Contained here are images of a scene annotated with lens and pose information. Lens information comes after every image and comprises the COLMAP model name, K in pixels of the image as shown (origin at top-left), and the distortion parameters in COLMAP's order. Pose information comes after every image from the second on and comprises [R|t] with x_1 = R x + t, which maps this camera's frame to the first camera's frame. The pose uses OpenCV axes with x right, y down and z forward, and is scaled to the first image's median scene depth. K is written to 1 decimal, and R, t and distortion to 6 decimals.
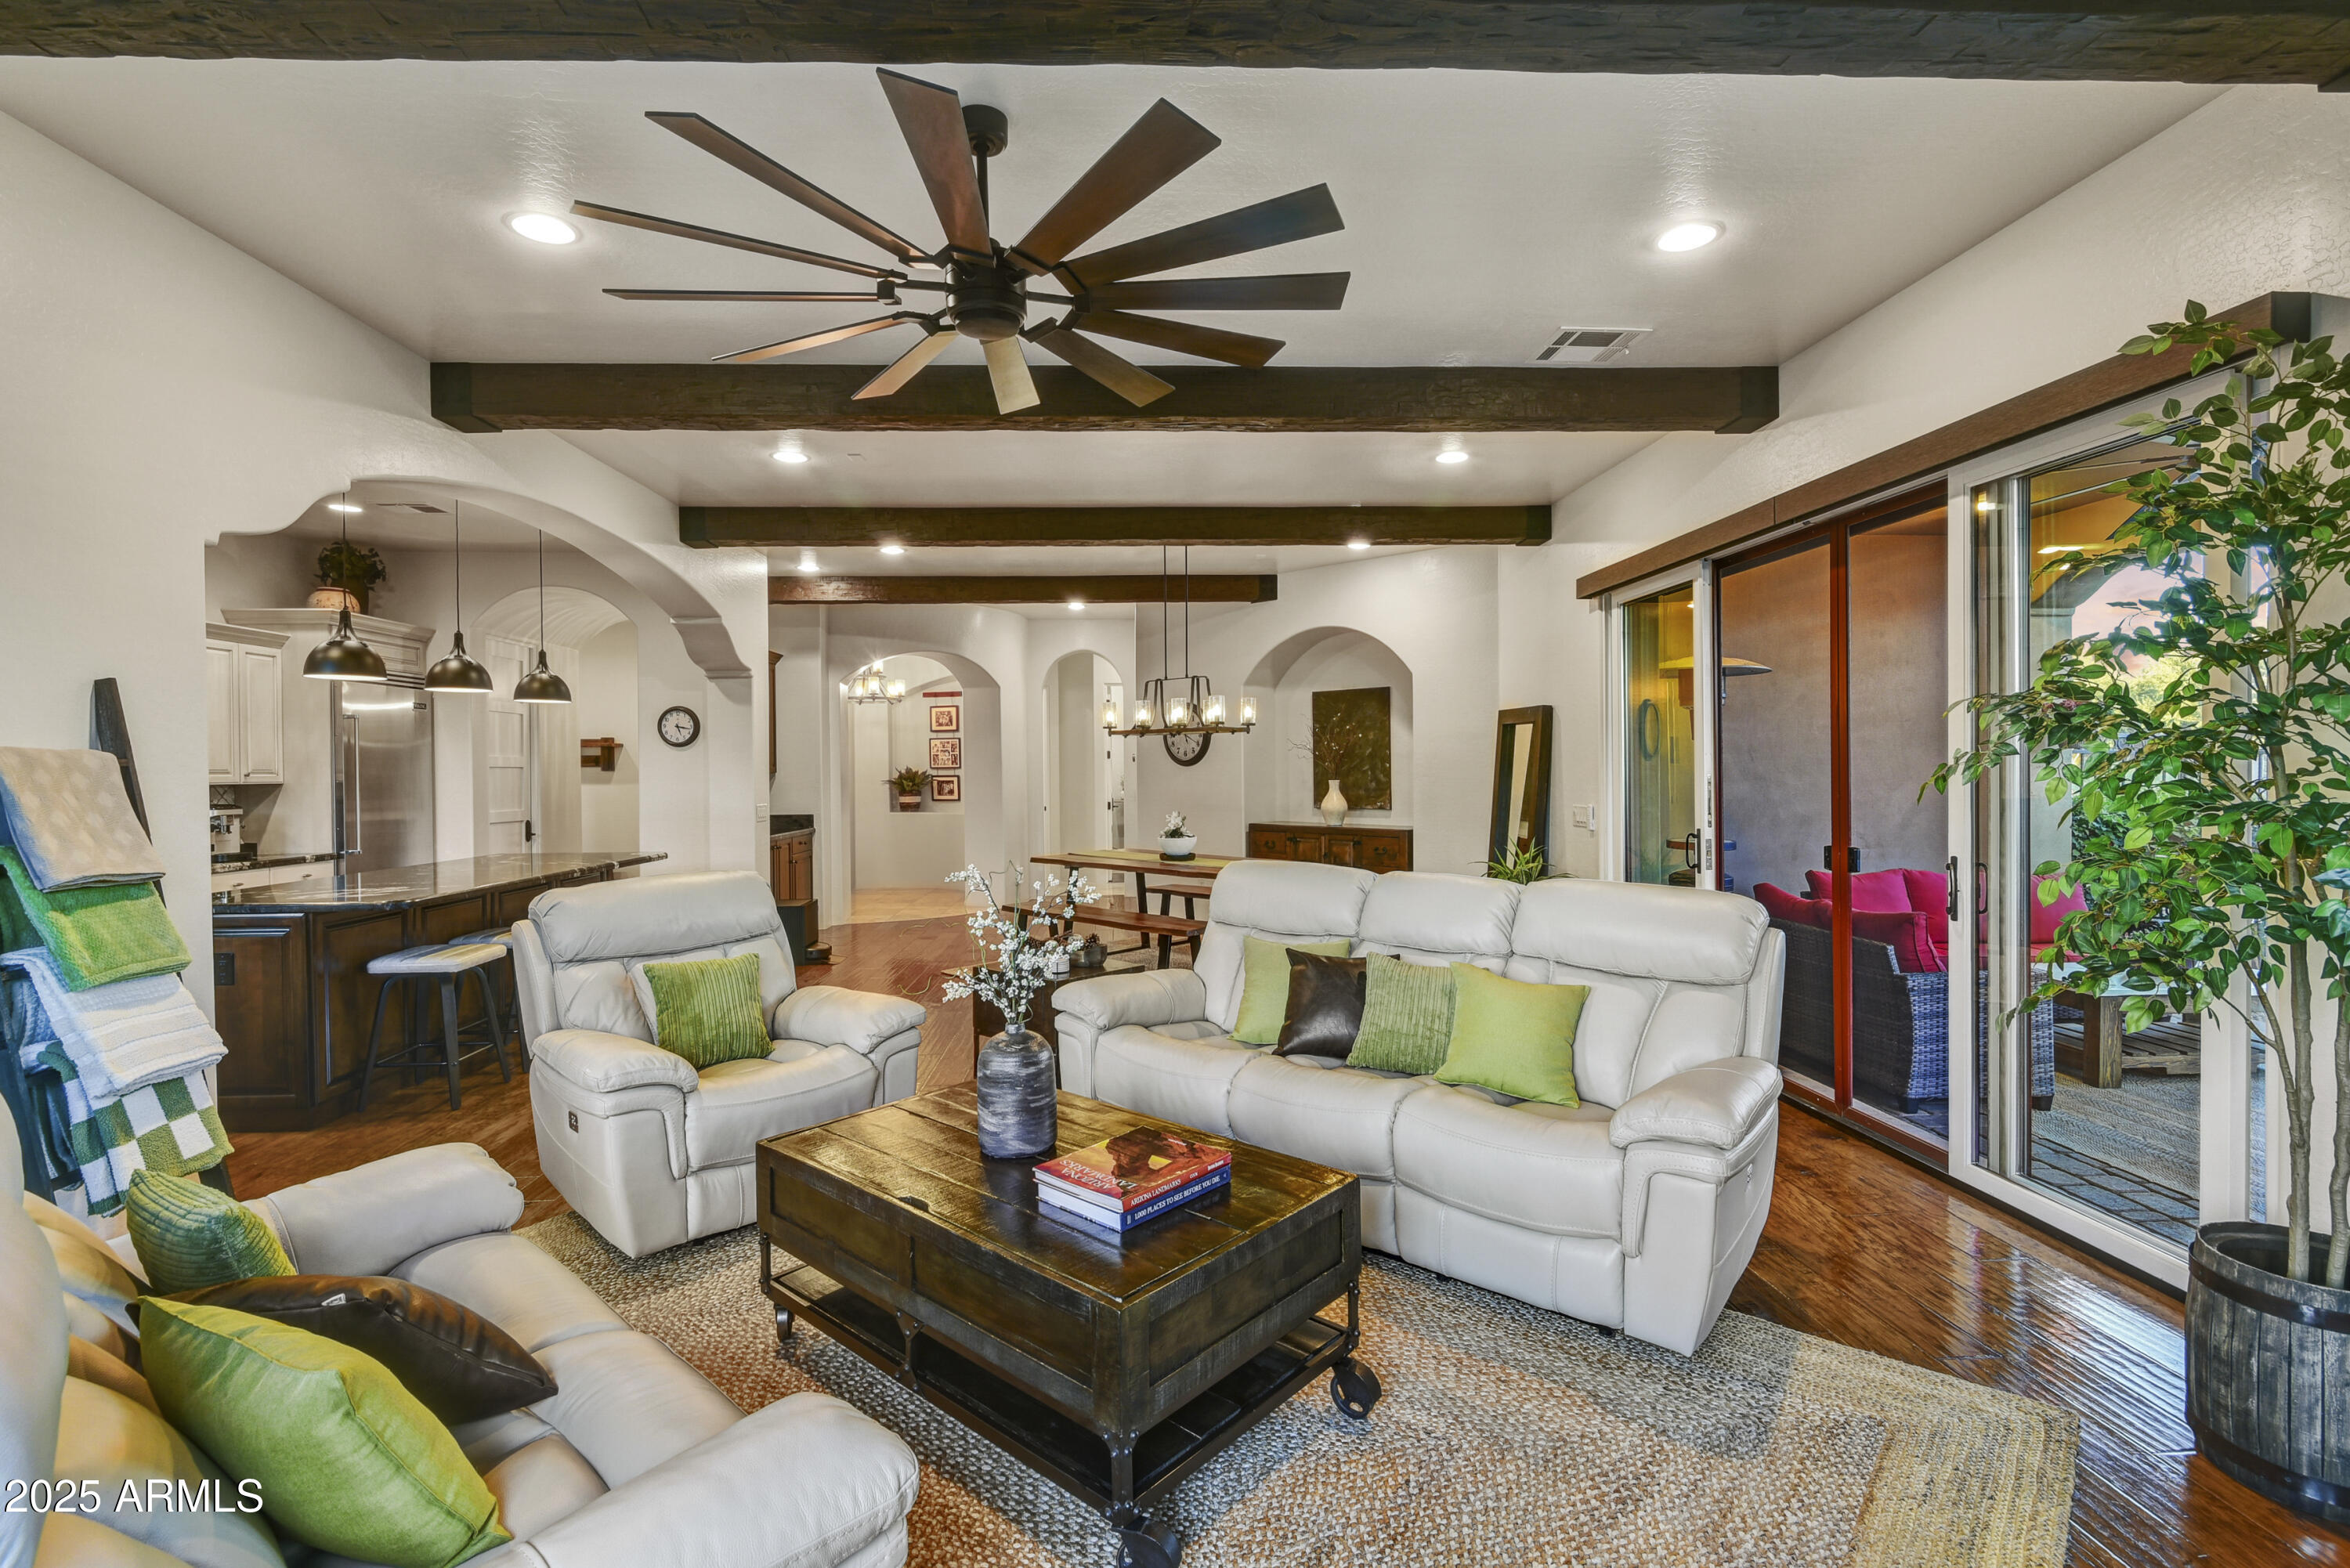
lens RADIAL K [[1081.1, 0, 1175.0], [0, 1081.1, 784.0], [0, 0, 1]] dist [-0.002774, -0.001130]
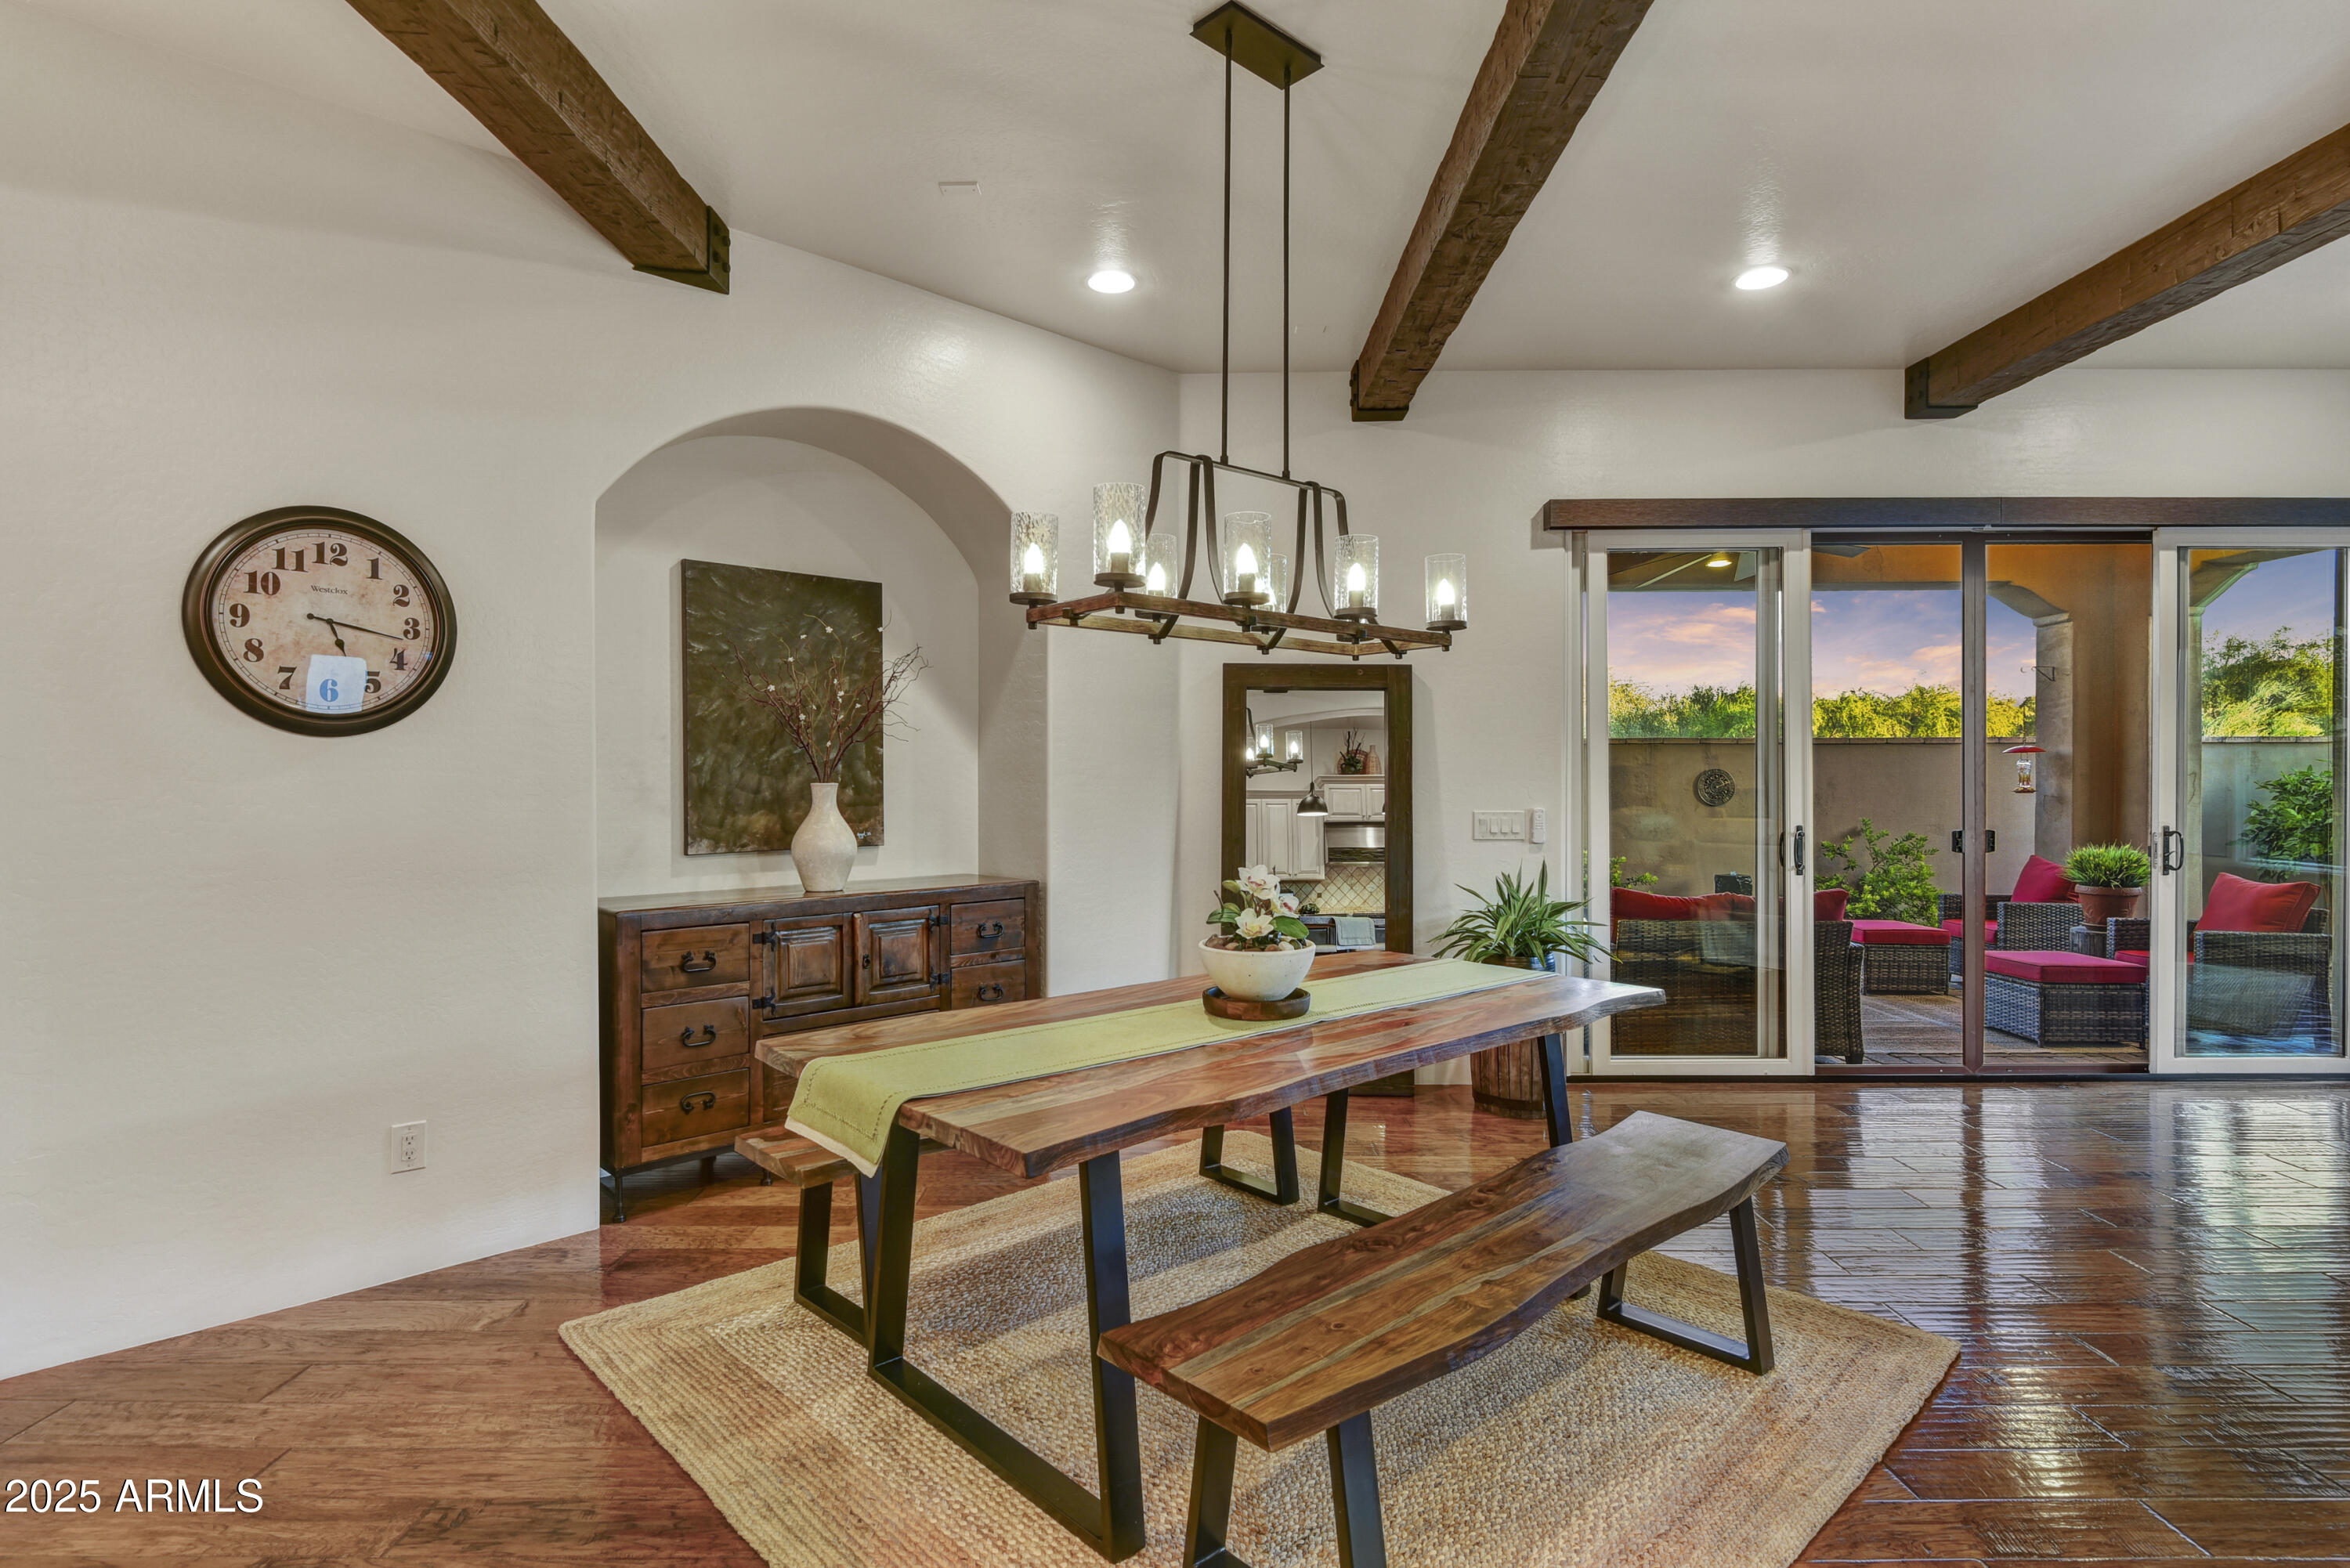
lens RADIAL K [[1127.7, 0, 1175.0], [0, 1127.7, 784.0], [0, 0, 1]] dist [-0.002021, -0.000311]
pose [[0.052732, -0.000846, 0.998608, -0.341482], [0.017677, 0.999844, -0.000086, -0.001085], [-0.998452, 0.017657, 0.052739, 1.027971]]
